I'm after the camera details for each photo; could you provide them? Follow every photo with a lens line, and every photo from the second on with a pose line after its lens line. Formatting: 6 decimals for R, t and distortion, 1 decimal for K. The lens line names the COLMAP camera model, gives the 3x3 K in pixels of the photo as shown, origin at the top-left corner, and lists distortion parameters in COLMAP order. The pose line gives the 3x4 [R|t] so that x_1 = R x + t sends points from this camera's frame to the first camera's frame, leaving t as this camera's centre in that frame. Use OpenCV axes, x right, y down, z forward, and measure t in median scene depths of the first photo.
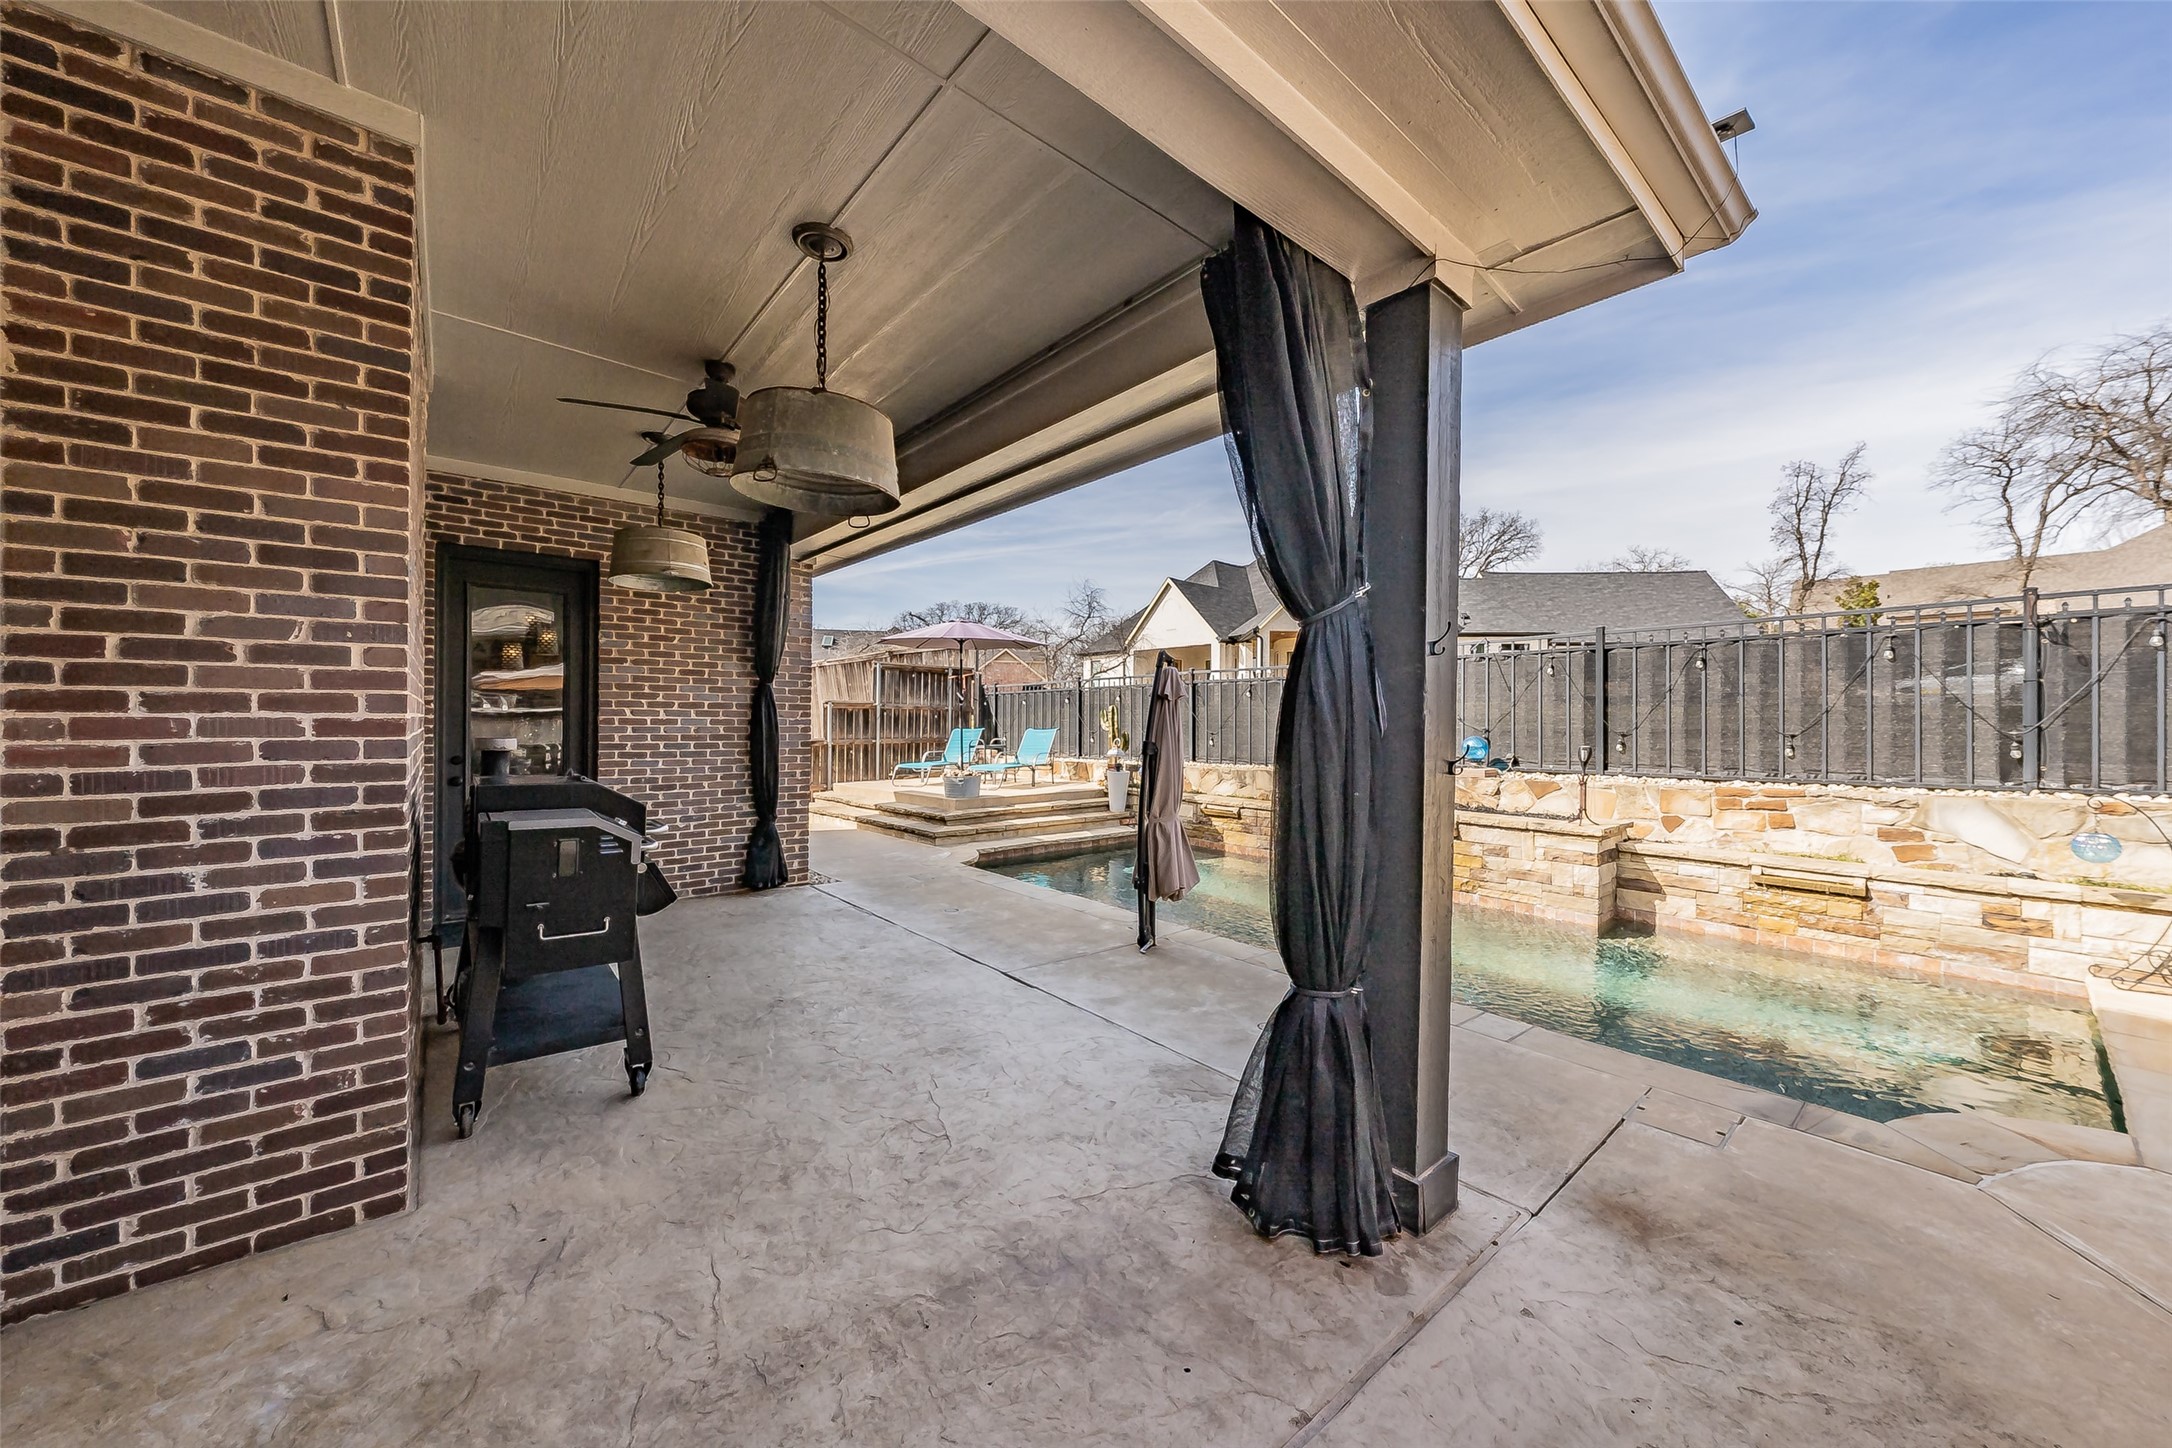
lens RADIAL K [[753.1, 0, 1082.4], [0, 753.1, 722.7], [0, 0, 1]] dist [-0.001010, 0.000040]
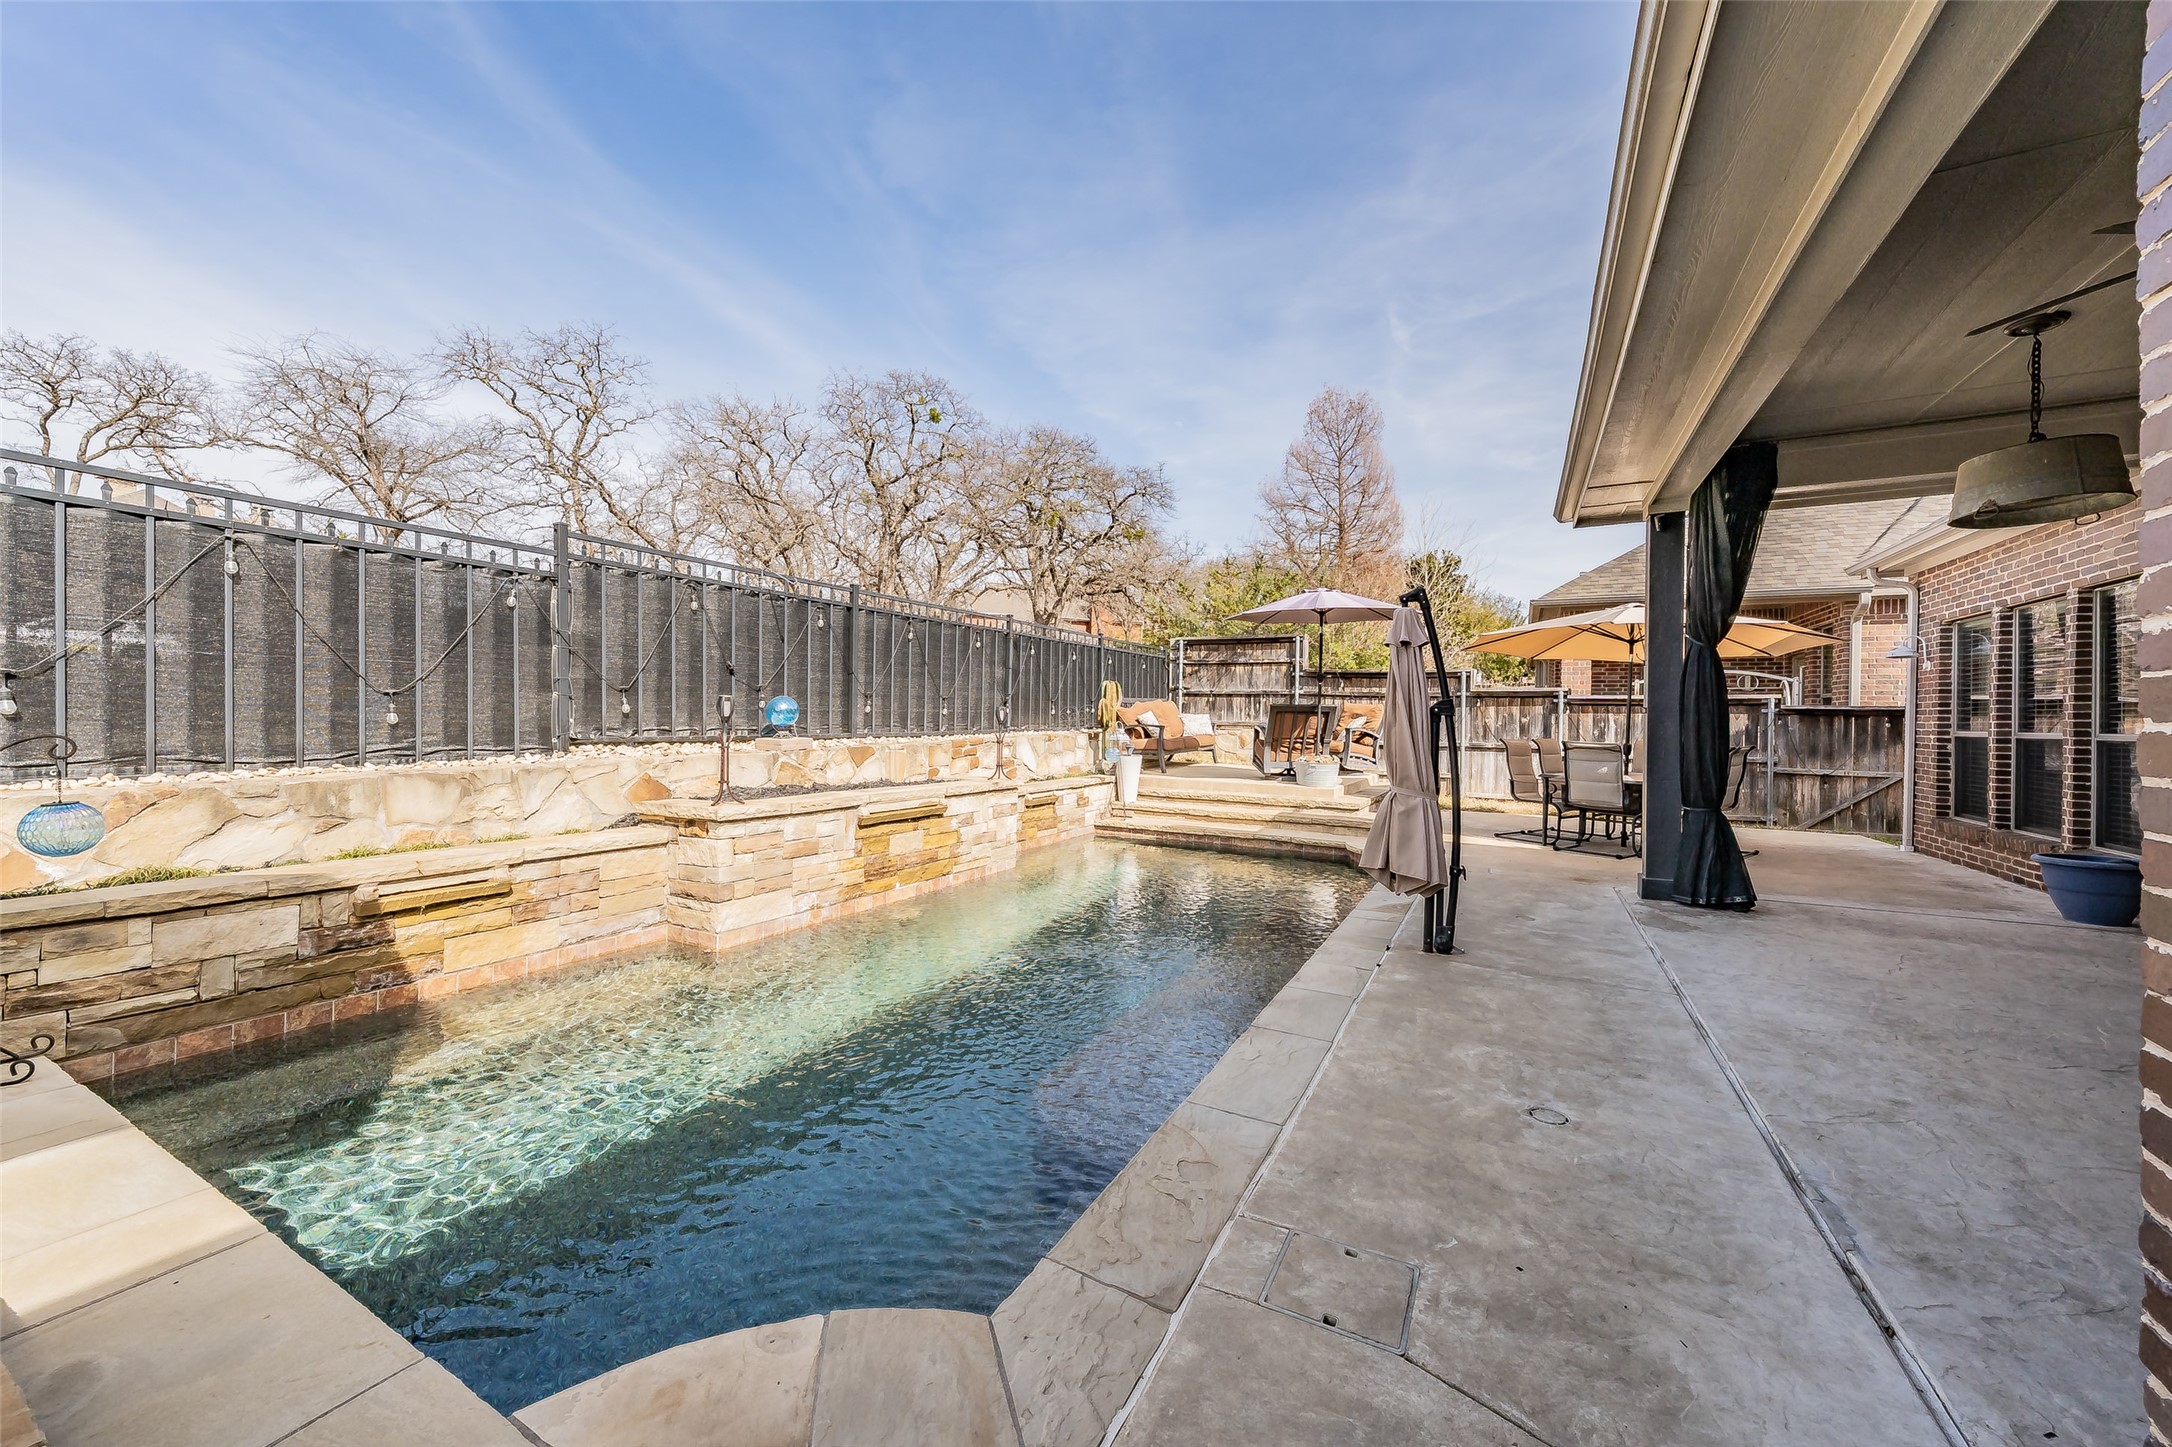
lens RADIAL K [[807.5, 0, 1075.0], [0, 807.5, 718.4], [0, 0, 1]] dist [-0.001638, -0.000136]
pose [[-0.362062, -0.016437, 0.932009, -0.898907], [-0.019994, 0.999751, 0.009864, 0.067078], [-0.931939, -0.015063, -0.362301, 2.608126]]
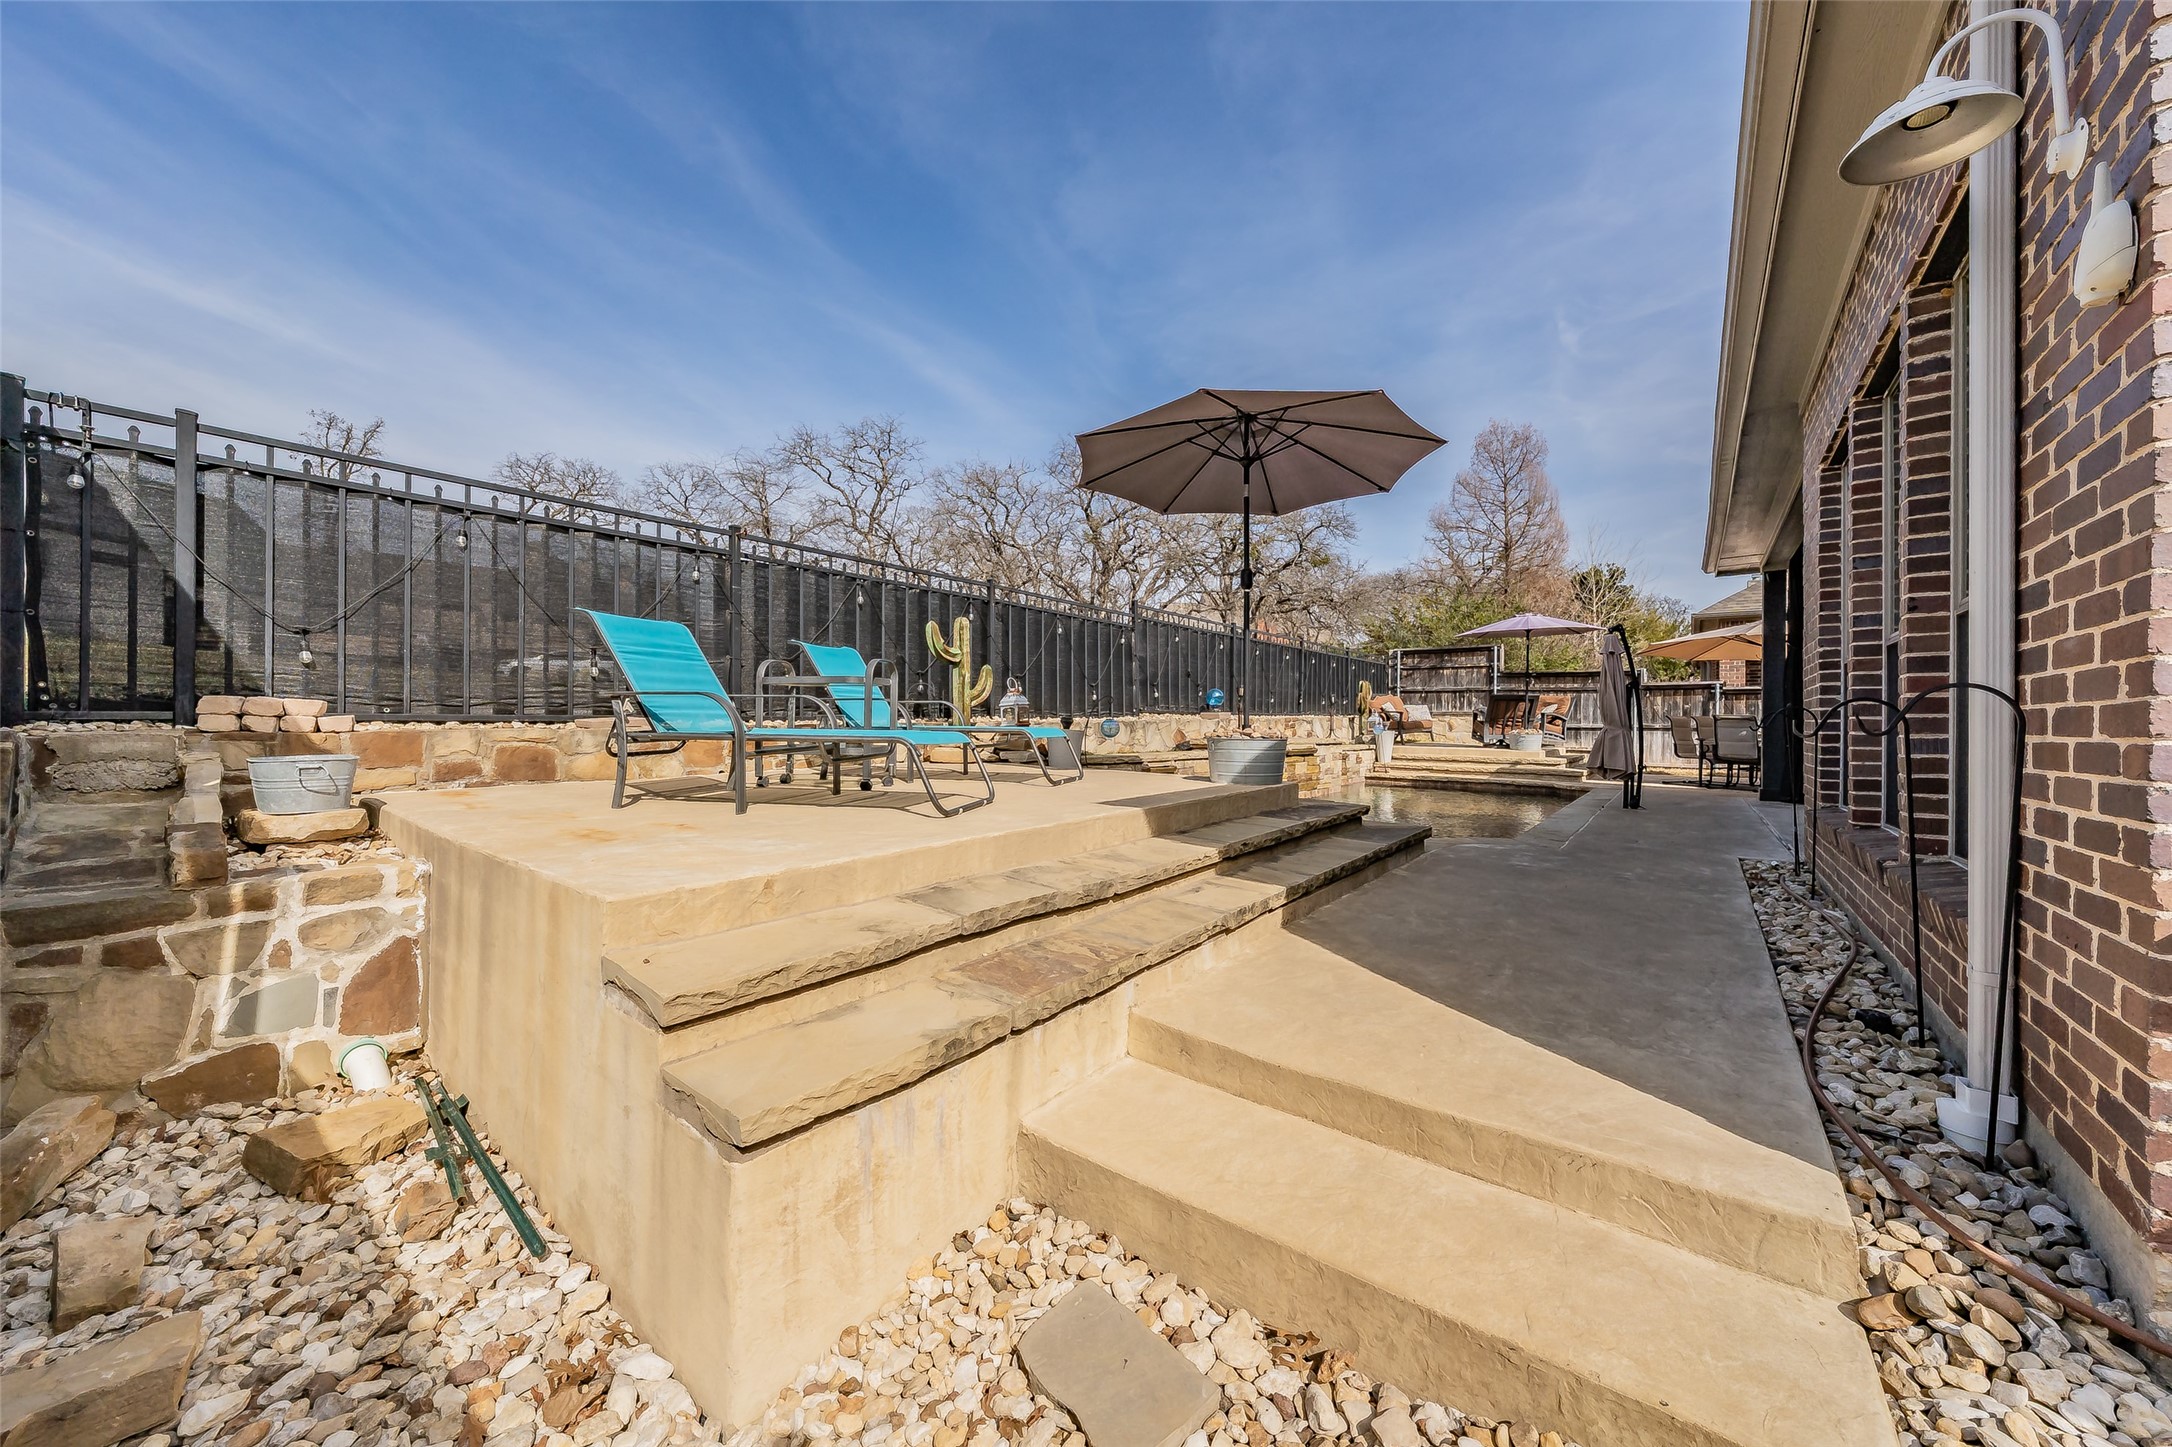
lens RADIAL K [[753.1, 0, 1095.4], [0, 753.1, 721.4], [0, 0, 1]] dist [-0.001010, 0.000040]
pose [[-0.203710, -0.009458, 0.978986, -1.978257], [-0.012103, 0.999901, 0.007141, 0.179128], [-0.978957, -0.010394, -0.203804, 3.835882]]
